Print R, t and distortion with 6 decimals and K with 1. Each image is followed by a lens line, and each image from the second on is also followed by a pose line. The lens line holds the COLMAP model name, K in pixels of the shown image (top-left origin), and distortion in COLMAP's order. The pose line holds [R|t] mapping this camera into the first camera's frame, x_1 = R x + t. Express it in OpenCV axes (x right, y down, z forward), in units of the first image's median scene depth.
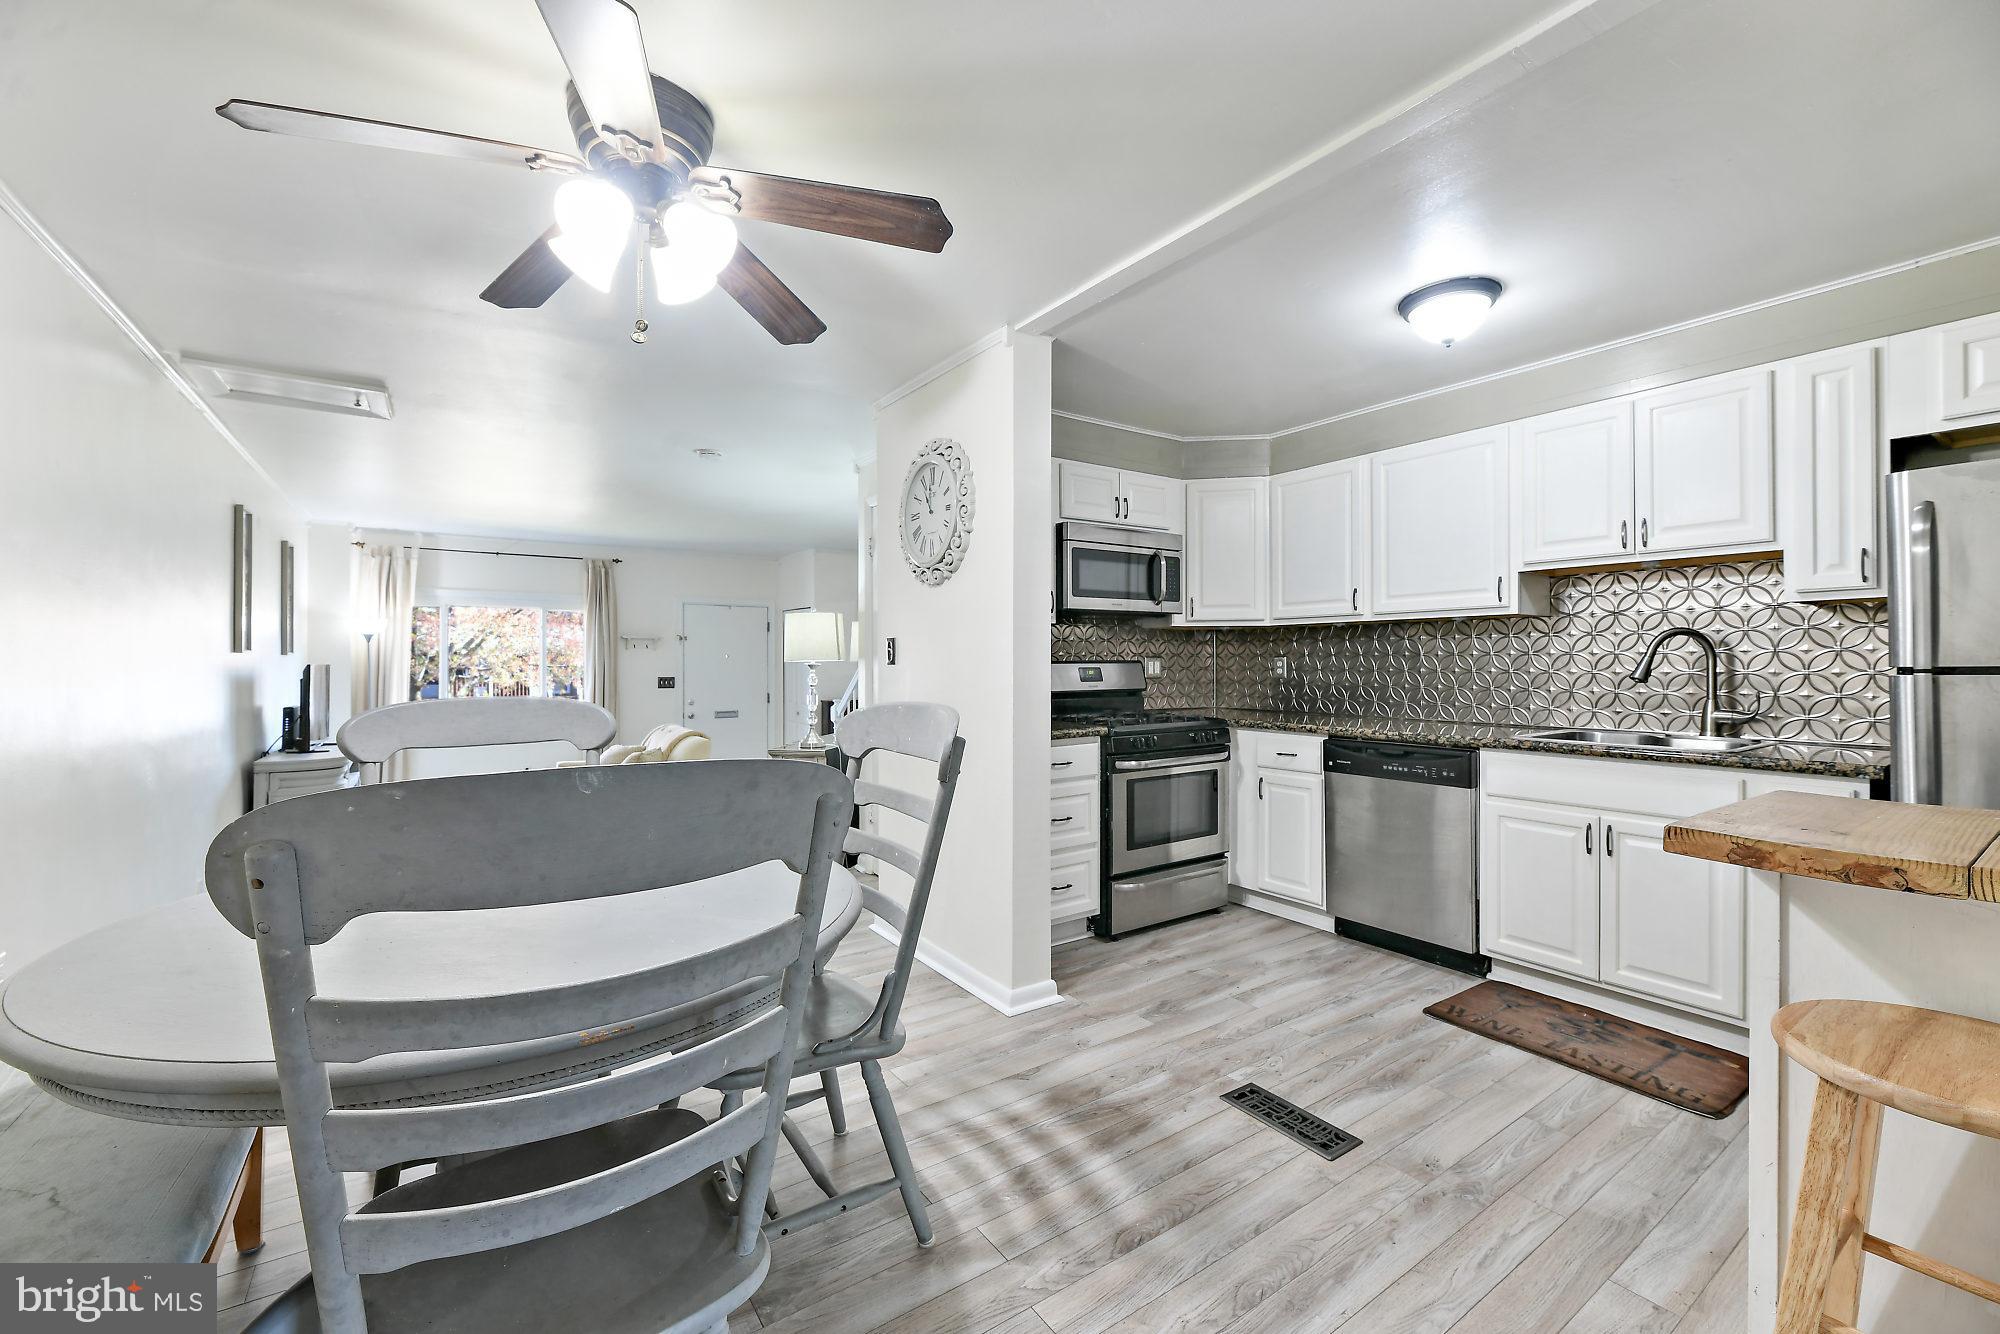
lens RADIAL K [[826.1, 0, 980.2], [0, 826.1, 663.7], [0, 0, 1]] dist [-0.002463, -0.001892]
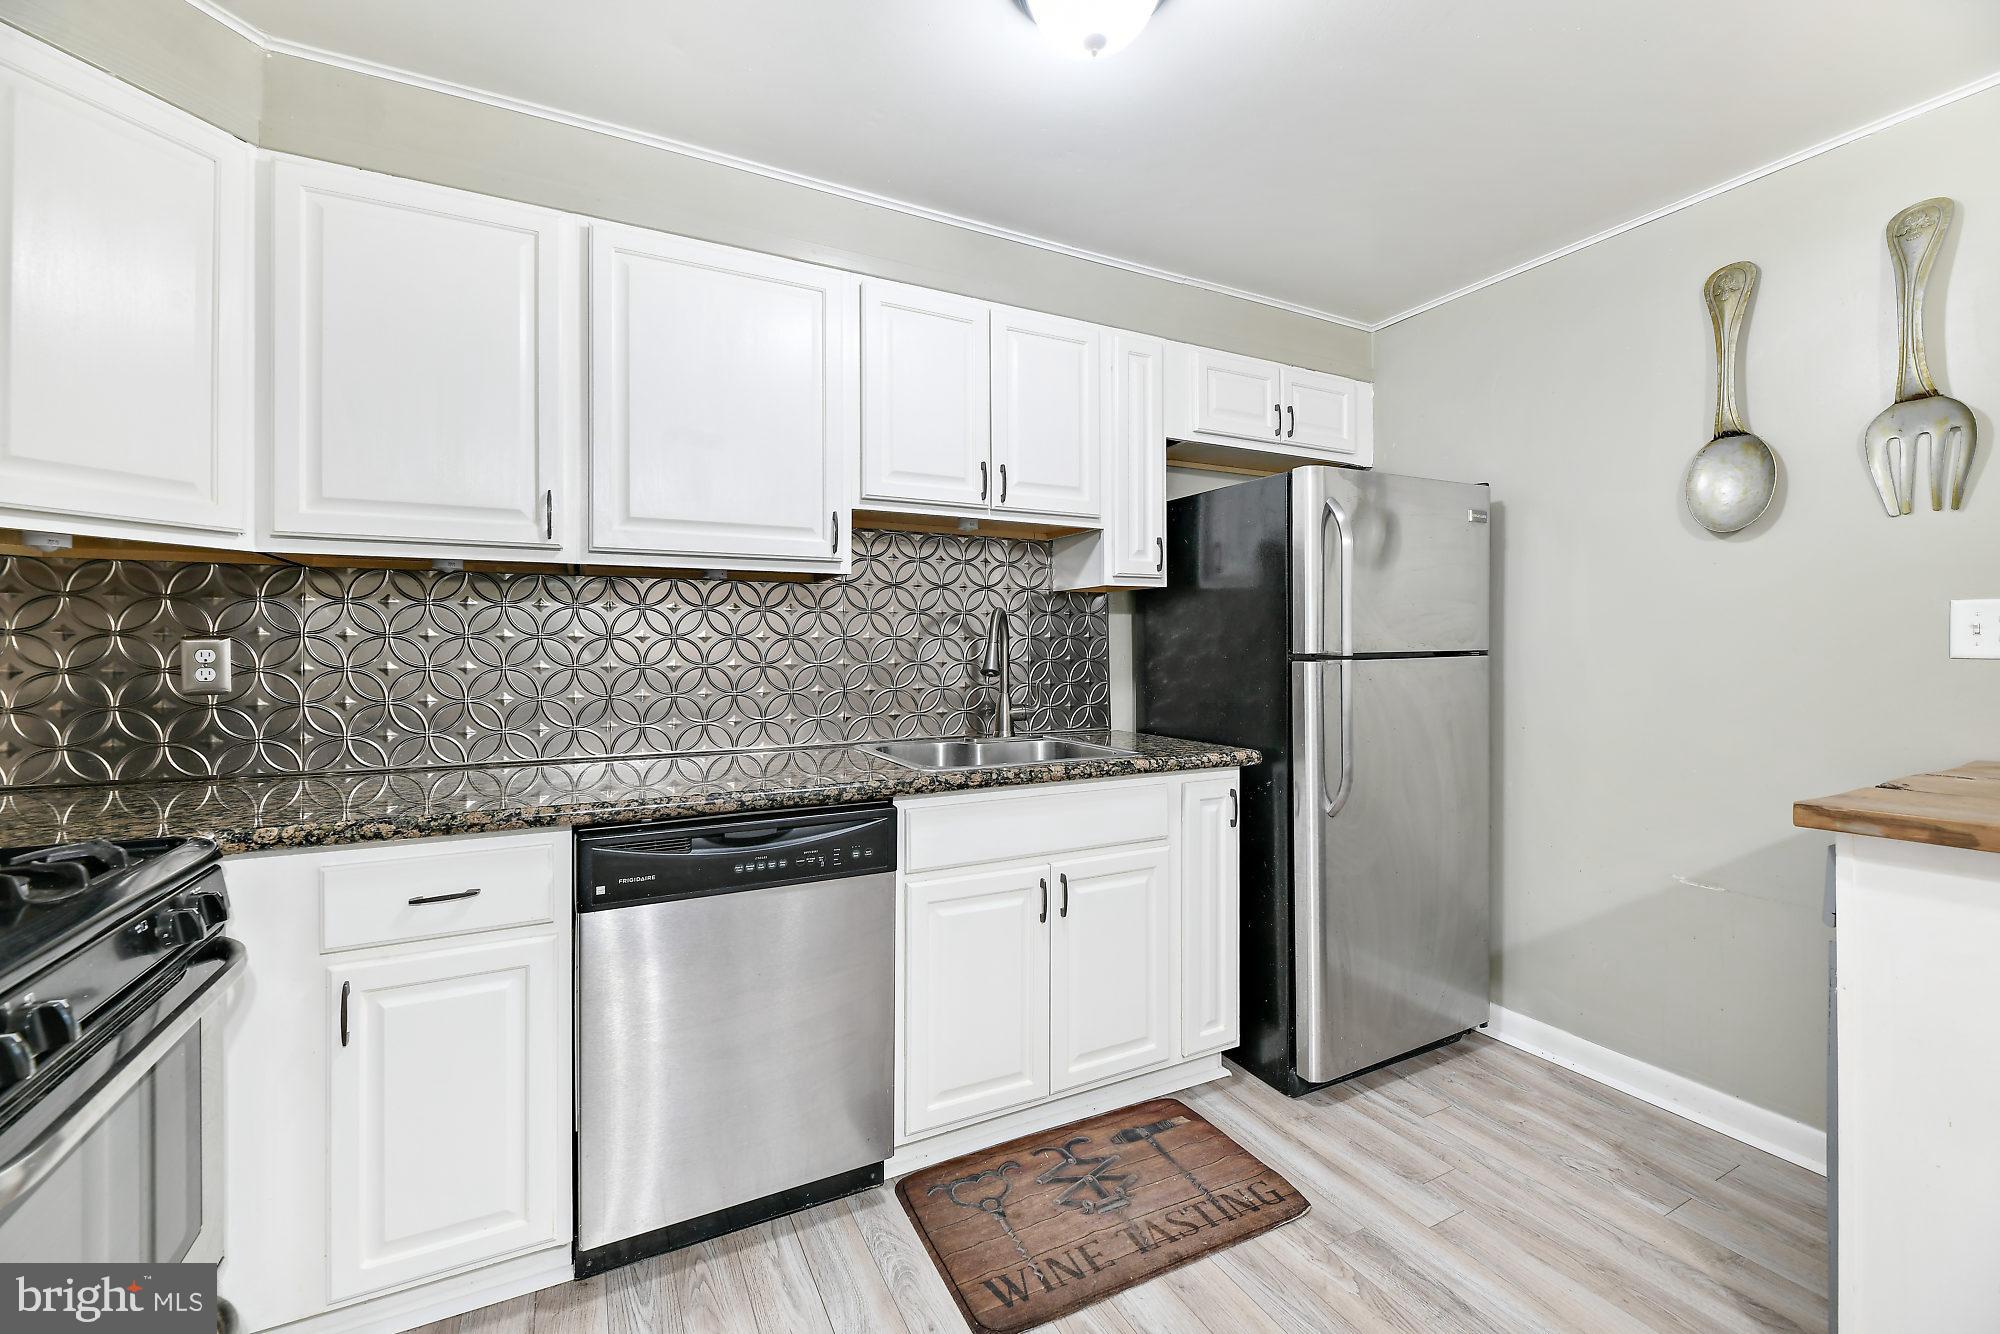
lens RADIAL K [[826.1, 0, 1027.5], [0, 826.1, 645.9], [0, 0, 1]] dist [-0.002463, -0.001892]
pose [[0.108826, 0.006399, 0.994040, 0.032768], [0.005192, 0.999962, -0.007005, 0.000061], [-0.994047, 0.005924, 0.108788, 0.860496]]
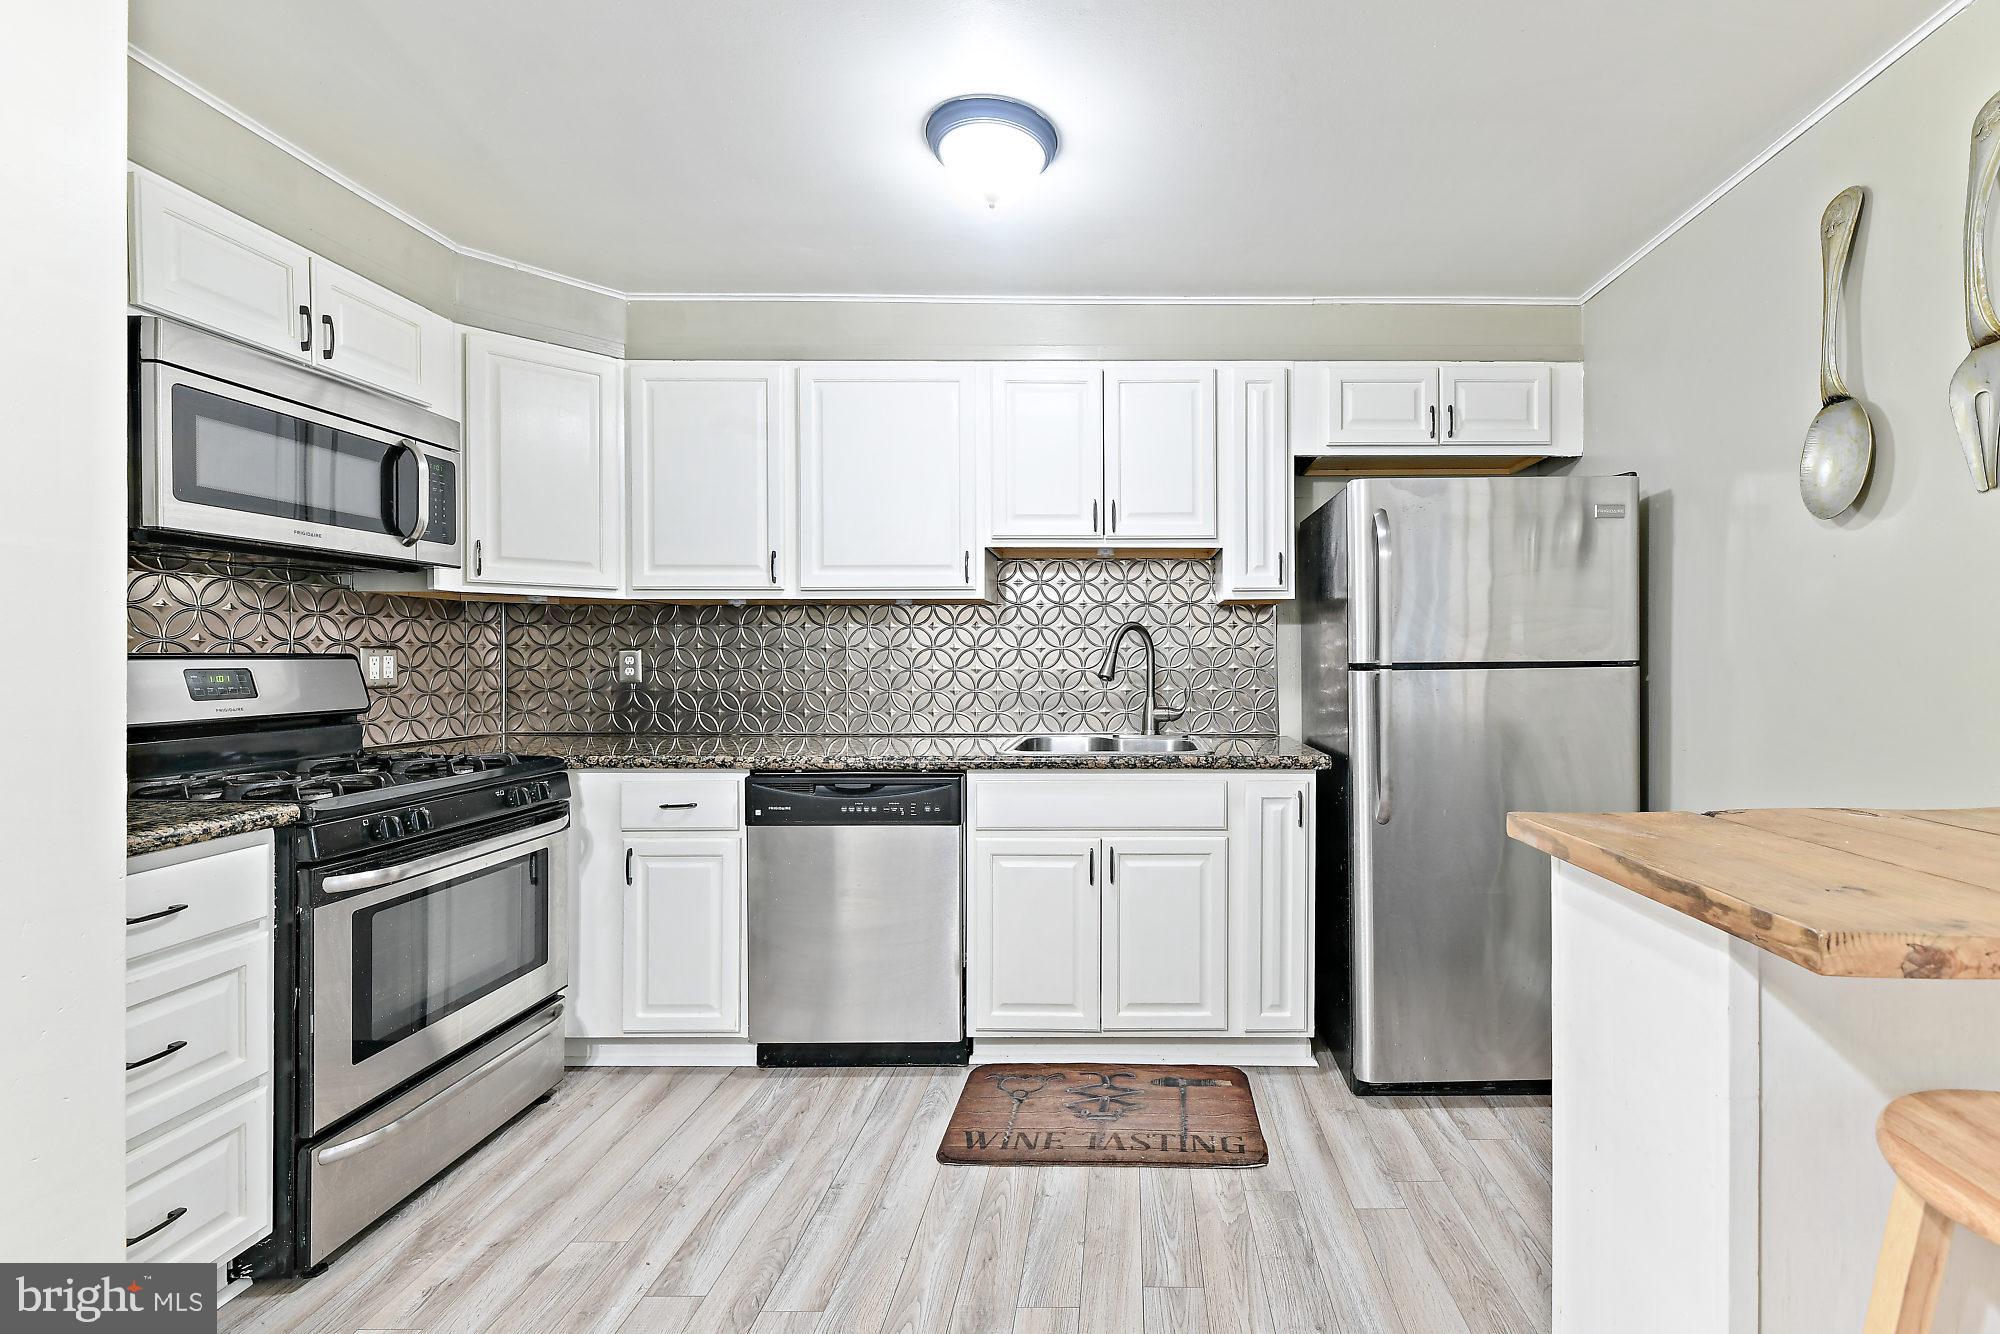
lens RADIAL K [[880.2, 0, 1146.4], [0, 880.2, 661.0], [0, 0, 1]] dist [0.001828, -0.001537]
pose [[0.550778, -0.000677, 0.834652, 0.013331], [0.000363, 1.000000, 0.000571, 0.000415], [-0.834652, -0.000011, 0.550778, 0.418523]]
